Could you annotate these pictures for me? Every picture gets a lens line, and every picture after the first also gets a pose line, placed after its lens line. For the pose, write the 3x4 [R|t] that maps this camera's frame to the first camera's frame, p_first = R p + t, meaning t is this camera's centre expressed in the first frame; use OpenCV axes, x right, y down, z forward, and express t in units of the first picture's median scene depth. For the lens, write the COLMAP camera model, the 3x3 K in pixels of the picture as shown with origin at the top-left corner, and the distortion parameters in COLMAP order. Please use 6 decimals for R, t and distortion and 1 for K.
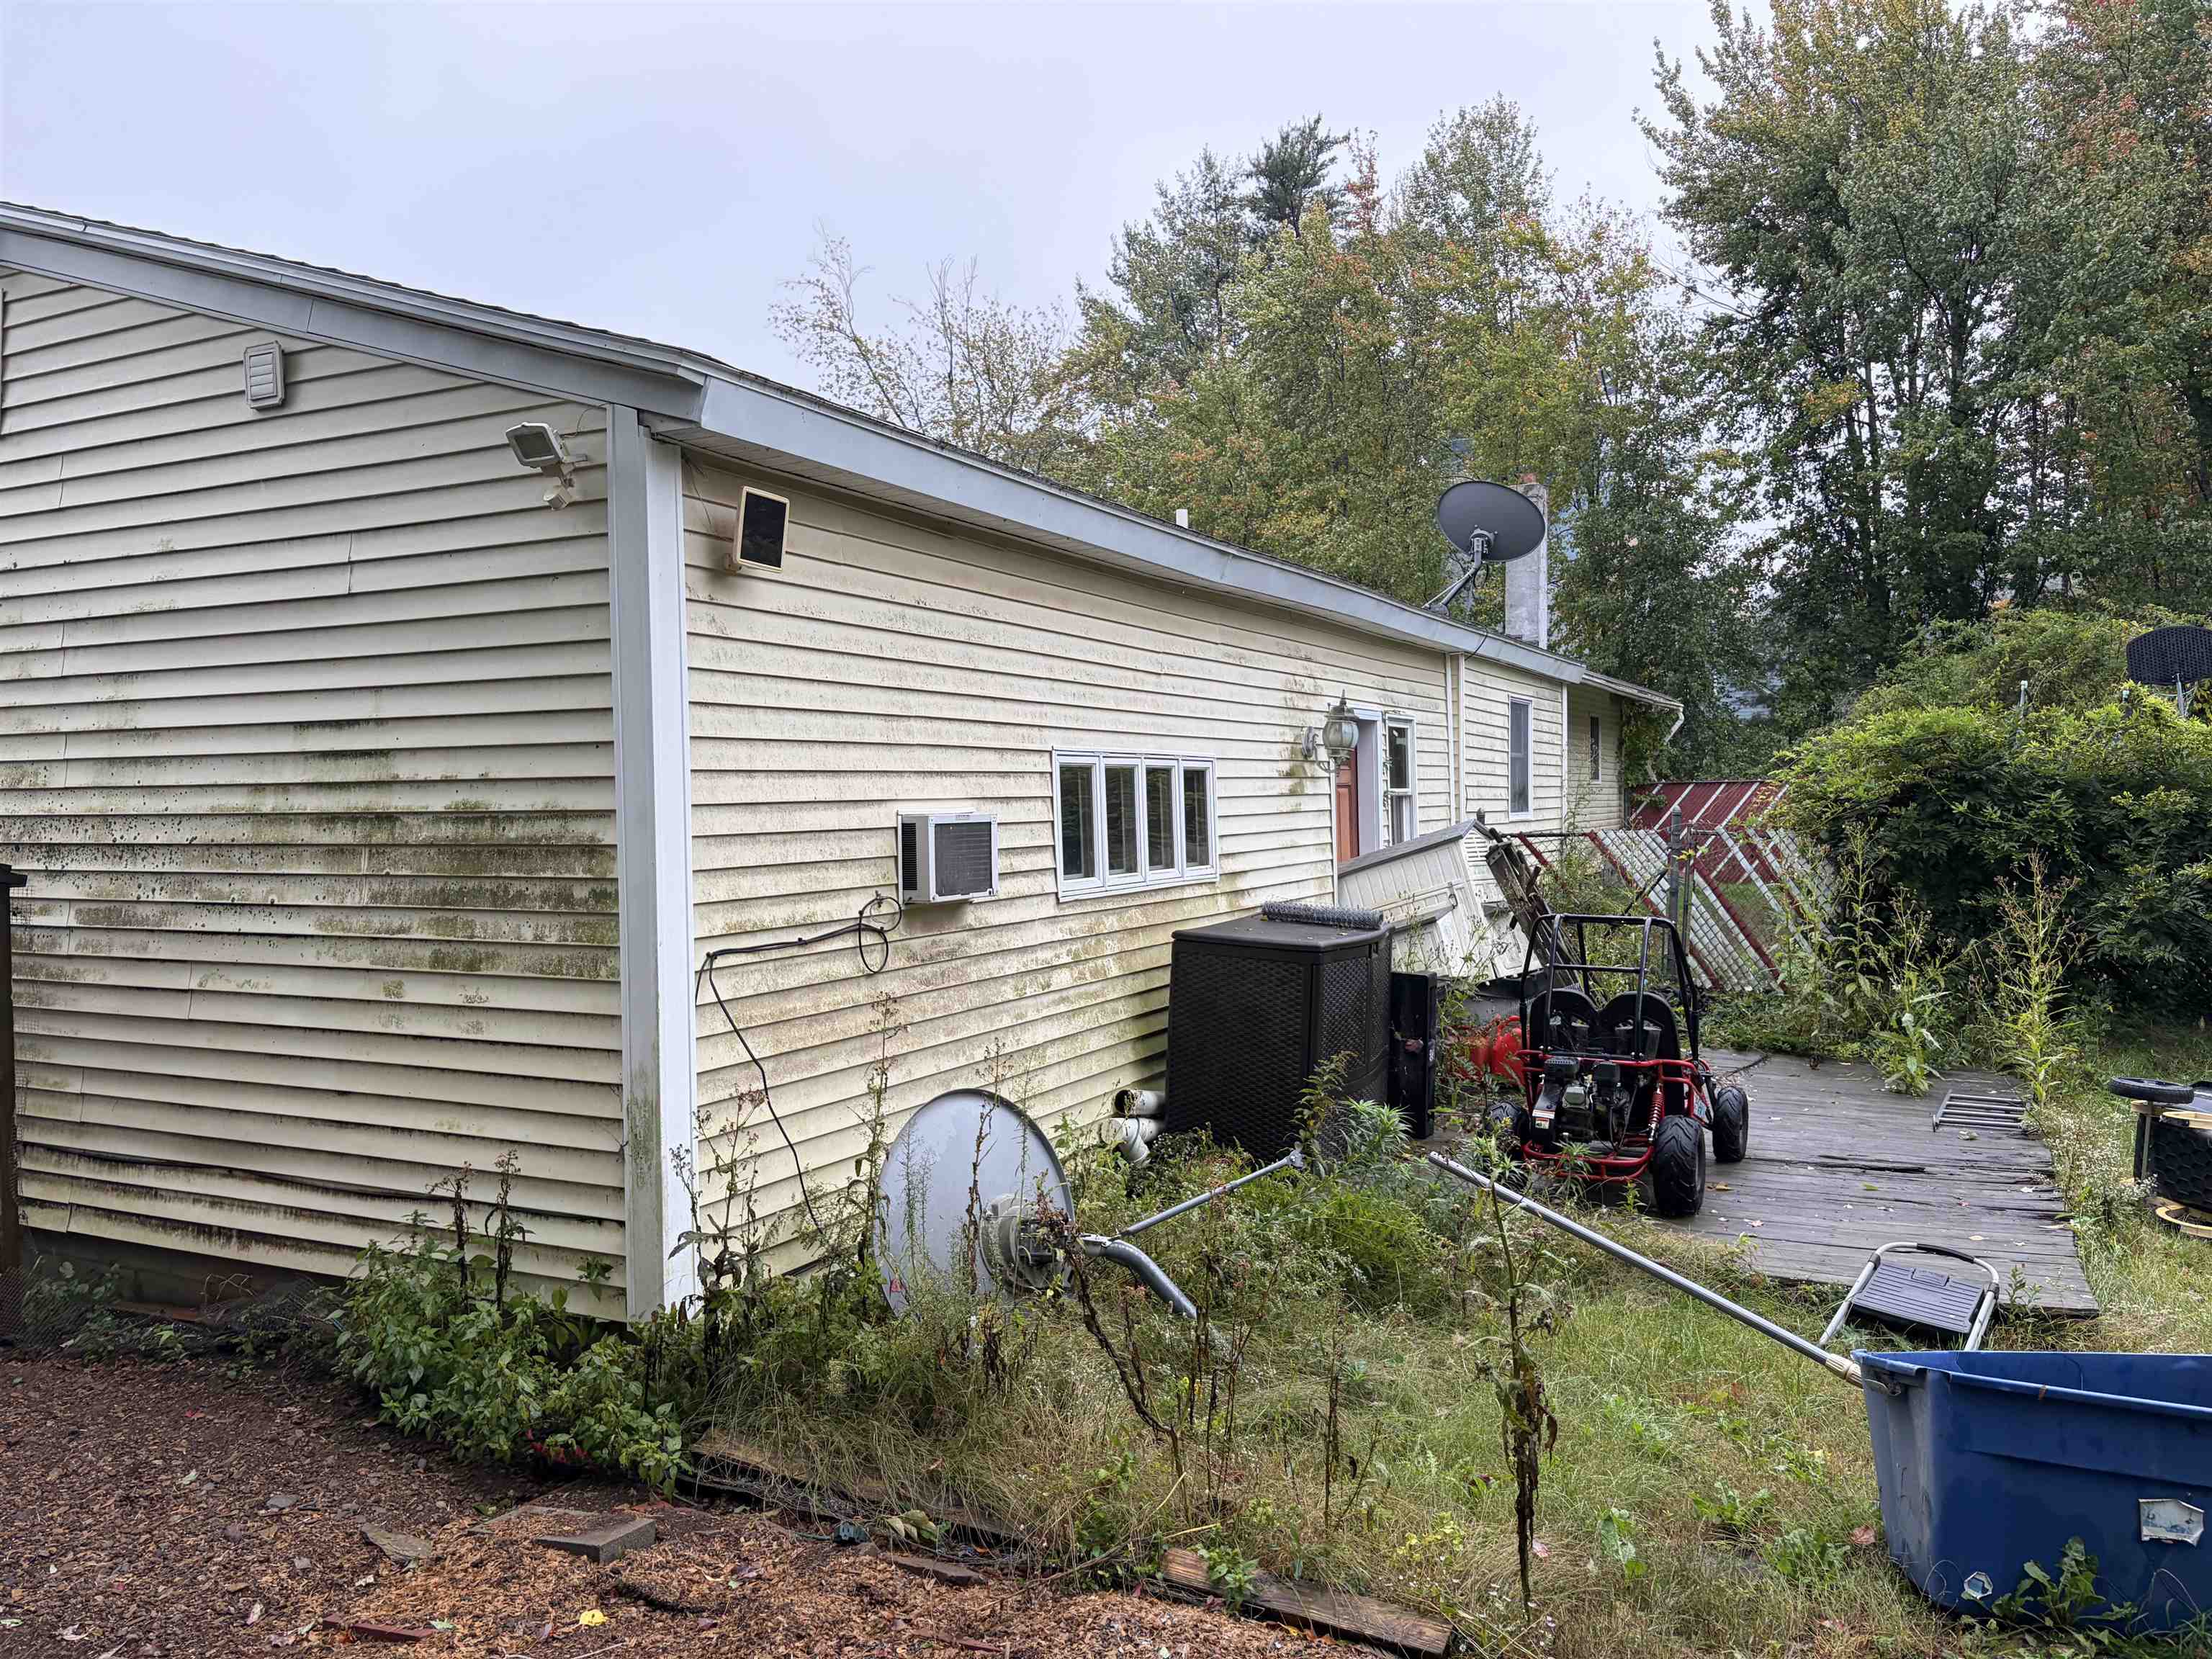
lens RADIAL K [[1663.0, 0, 1110.2], [0, 1663.0, 834.7], [0, 0, 1]] dist [0.048289, -0.062496]
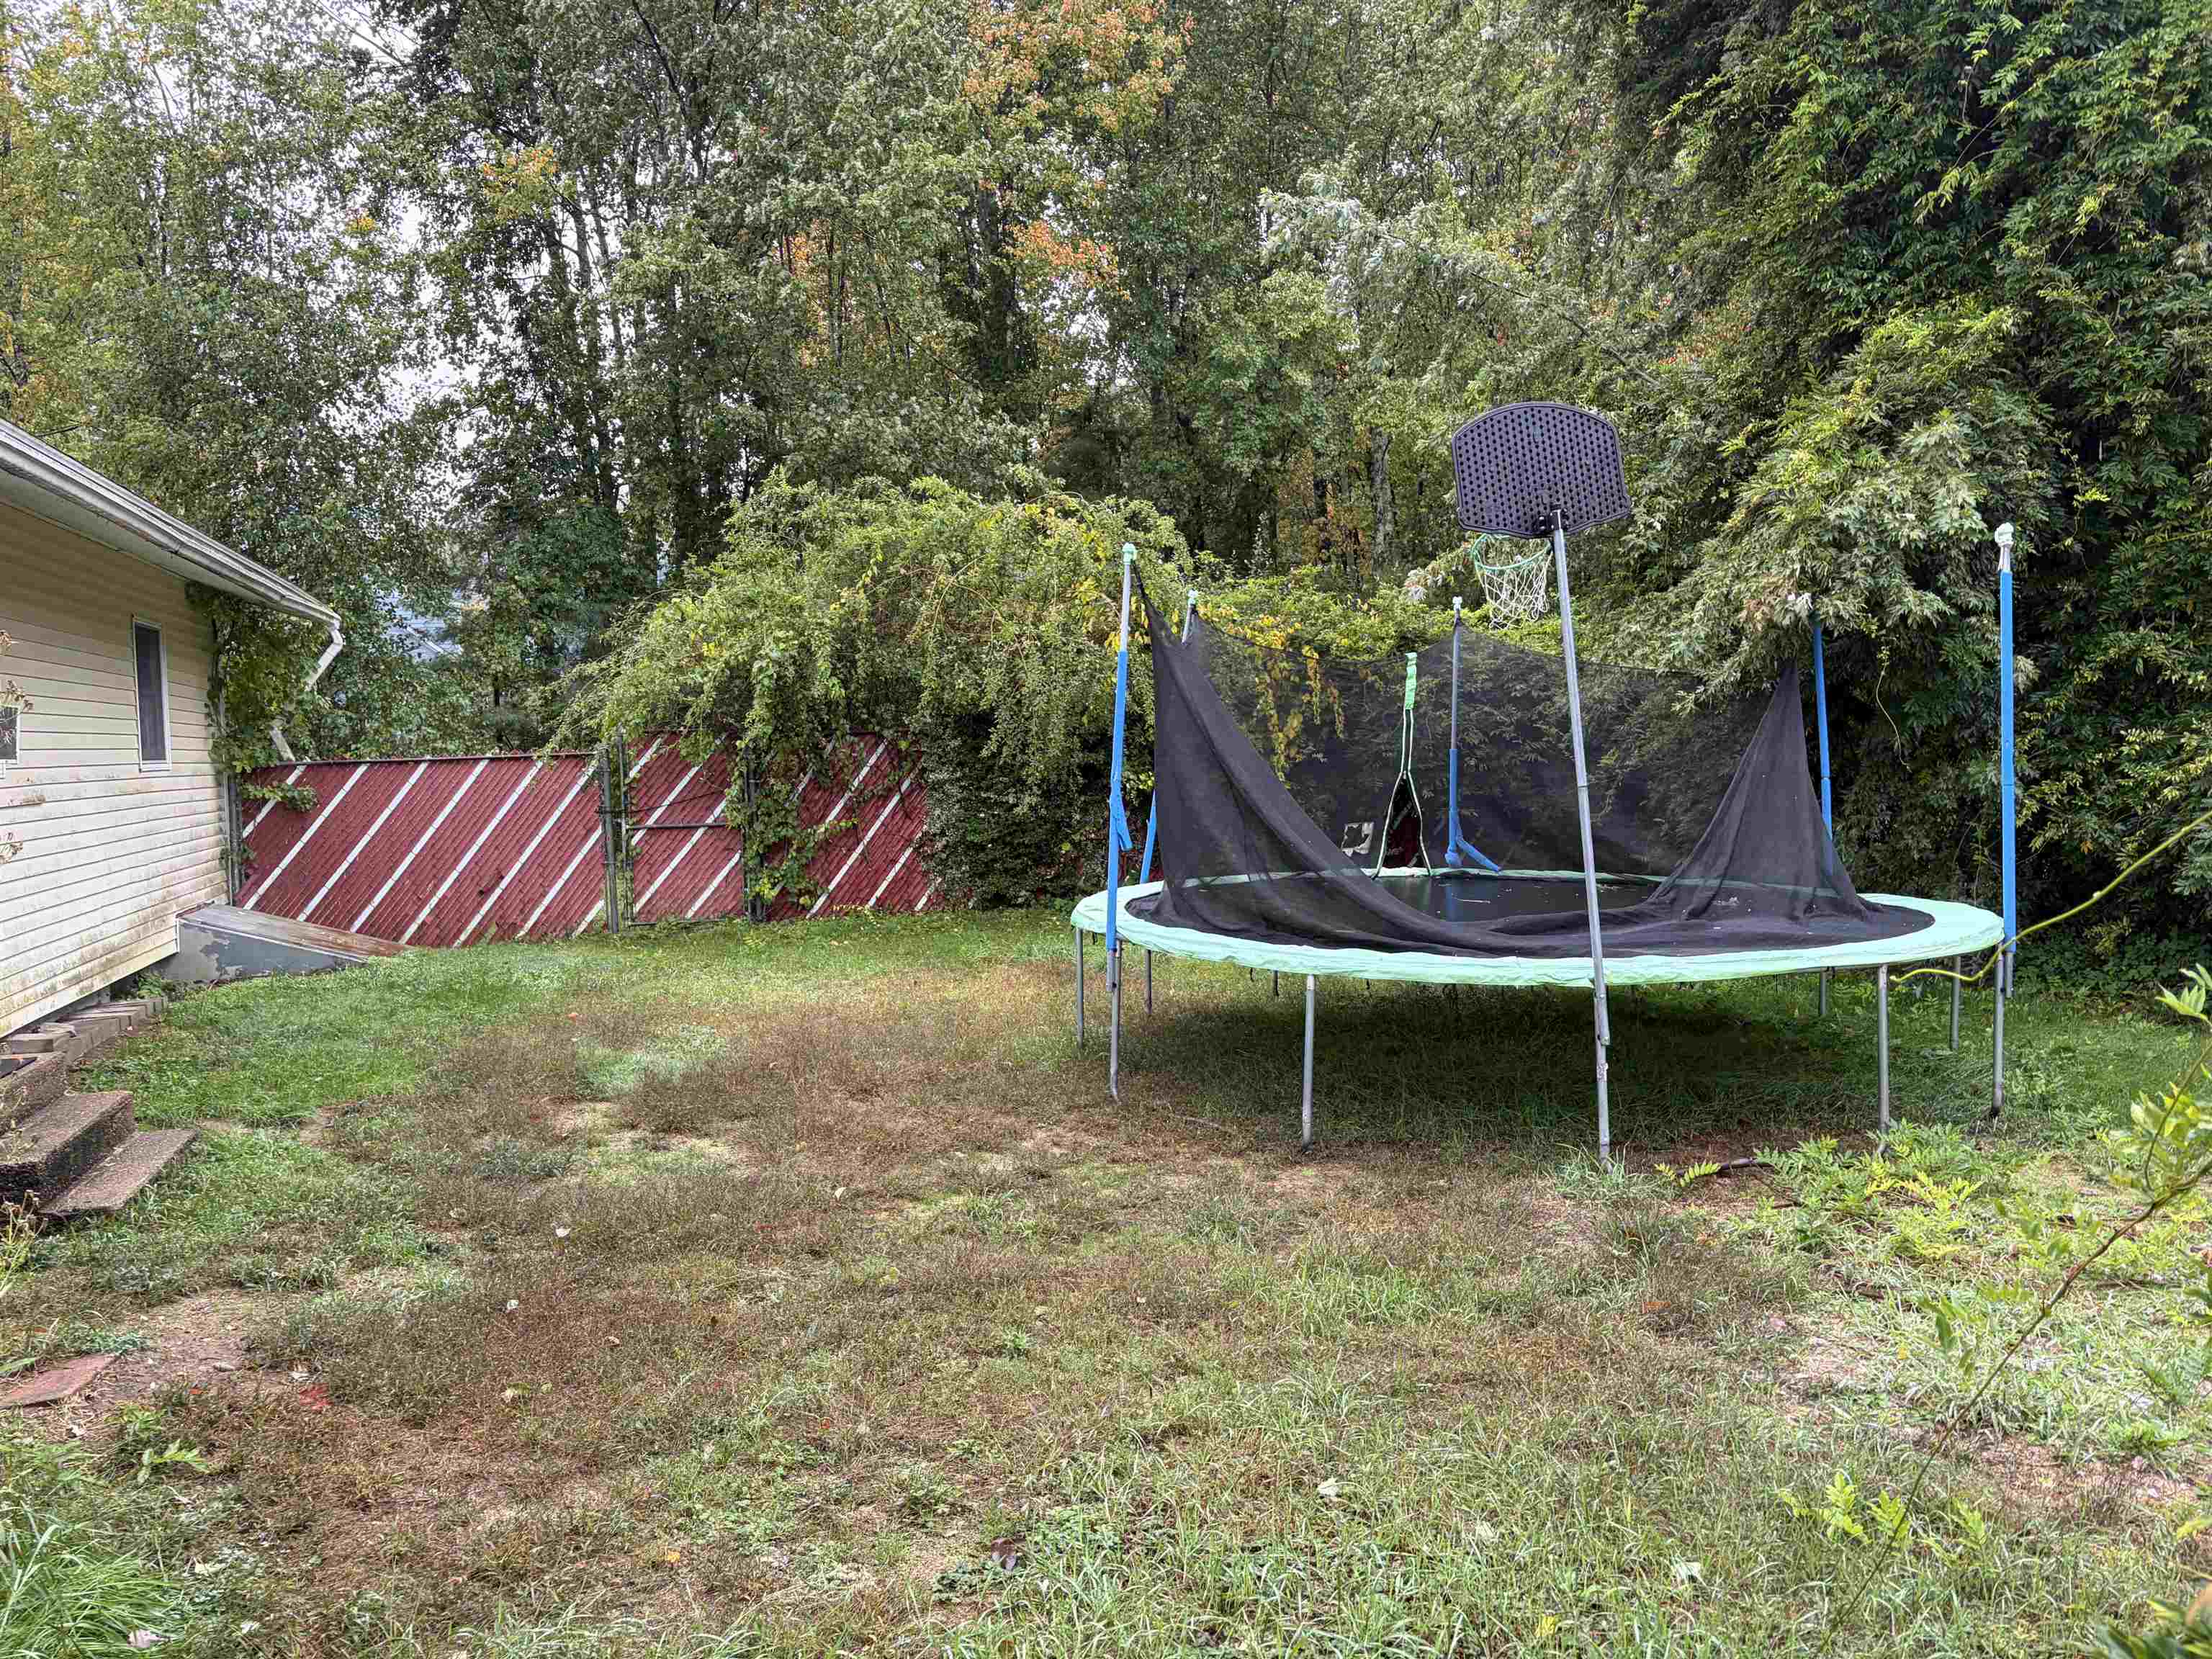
lens RADIAL K [[1663.0, 0, 1114.3], [0, 1663.0, 831.0], [0, 0, 1]] dist [0.048289, -0.062496]
pose [[0.715700, -0.046182, 0.696880, 0.110053], [0.033917, 0.998932, 0.031366, -0.013287], [-0.697584, 0.001187, 0.716502, 0.339432]]
